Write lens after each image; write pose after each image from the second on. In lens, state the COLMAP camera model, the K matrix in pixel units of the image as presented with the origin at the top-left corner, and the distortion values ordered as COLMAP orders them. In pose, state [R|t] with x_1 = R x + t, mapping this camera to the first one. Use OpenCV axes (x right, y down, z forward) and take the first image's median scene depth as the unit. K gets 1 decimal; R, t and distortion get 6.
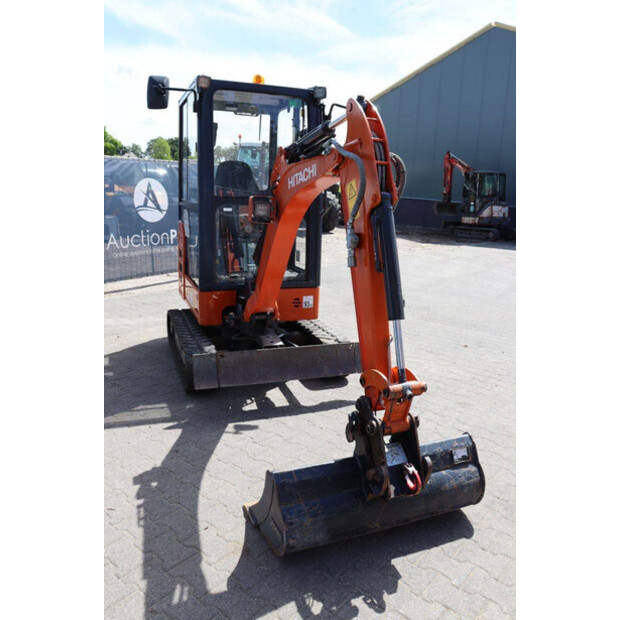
lens RADIAL K [[510.2, 0, 310.0], [0, 510.2, 310.0], [0, 0, 1]] dist [-0.169642, 0.148694]
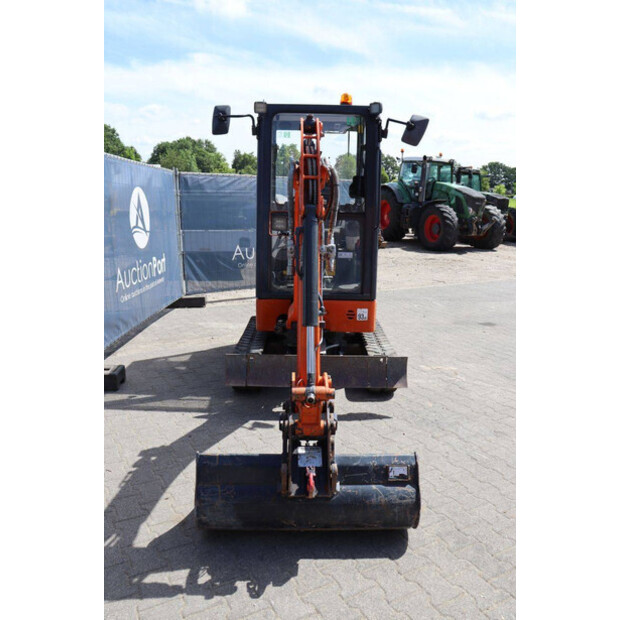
lens RADIAL K [[523.4, 0, 310.0], [0, 523.4, 310.0], [0, 0, 1]] dist [-0.179749, 0.186872]
pose [[0.934131, 0.051692, -0.353168, 0.352728], [-0.063635, 0.997724, -0.022282, 0.006243], [0.351213, 0.043288, 0.935294, -0.005223]]
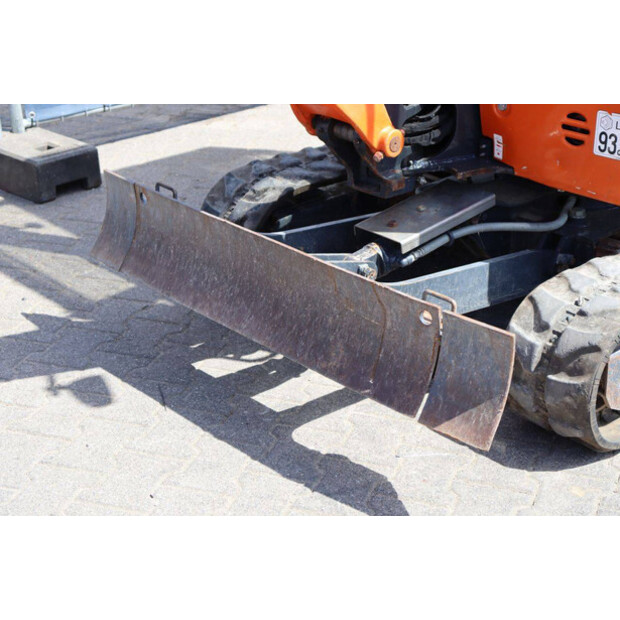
lens RADIAL K [[1191.7, 0, 310.0], [0, 1191.7, 310.0], [0, 0, 1]] dist [0.254419, 0.136318]
pose [[0.351381, 0.358222, -0.864991, 0.694657], [-0.185439, 0.932231, 0.310738, -0.133314], [0.917684, 0.051216, 0.393996, 0.818750]]
